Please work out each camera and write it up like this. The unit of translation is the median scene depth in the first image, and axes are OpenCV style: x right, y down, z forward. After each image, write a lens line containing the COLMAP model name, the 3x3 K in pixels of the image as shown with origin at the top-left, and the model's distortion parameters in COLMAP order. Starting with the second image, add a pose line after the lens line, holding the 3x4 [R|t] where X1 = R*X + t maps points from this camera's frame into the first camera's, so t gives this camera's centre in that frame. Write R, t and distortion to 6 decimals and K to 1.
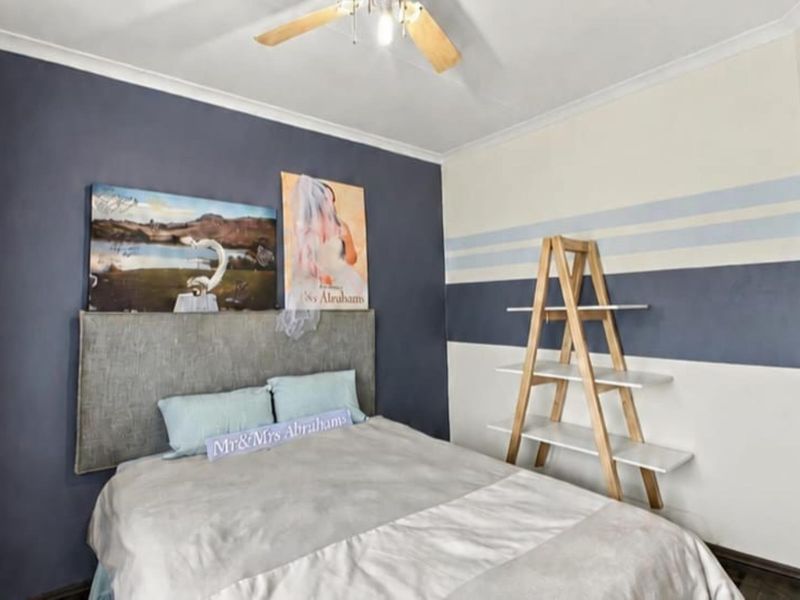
lens RADIAL K [[463.1, 0, 422.6], [0, 463.1, 284.4], [0, 0, 1]] dist [0.005356, 0.001130]
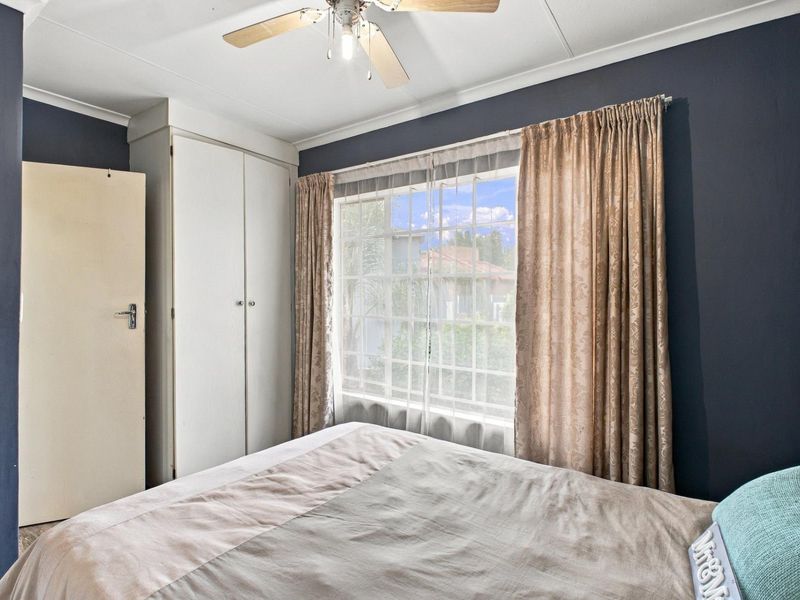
lens RADIAL K [[409.6, 0, 395.2], [0, 409.6, 298.9], [0, 0, 1]] dist [0.001848, 0.000063]
pose [[-0.971481, 0.012741, -0.236777, 0.054665], [0.015114, 0.999852, -0.008212, 0.069986], [0.236637, -0.011556, -0.971529, 2.030921]]
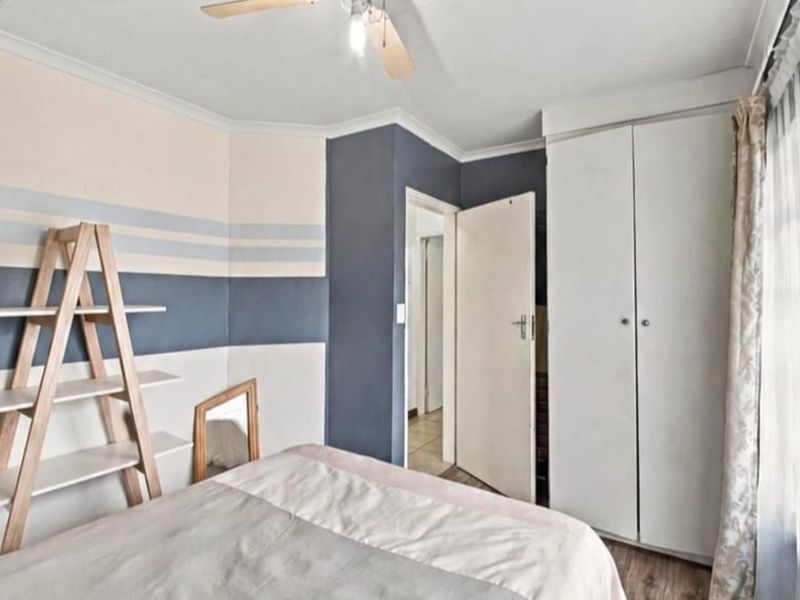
lens RADIAL K [[426.6, 0, 400.0], [0, 426.6, 300.0], [0, 0, 1]] dist [0.000962, 0.000241]
pose [[-0.311545, -0.001482, 0.950230, -0.964747], [-0.040258, 0.999122, -0.011641, 0.033438], [-0.949378, -0.041881, -0.311331, 1.209488]]
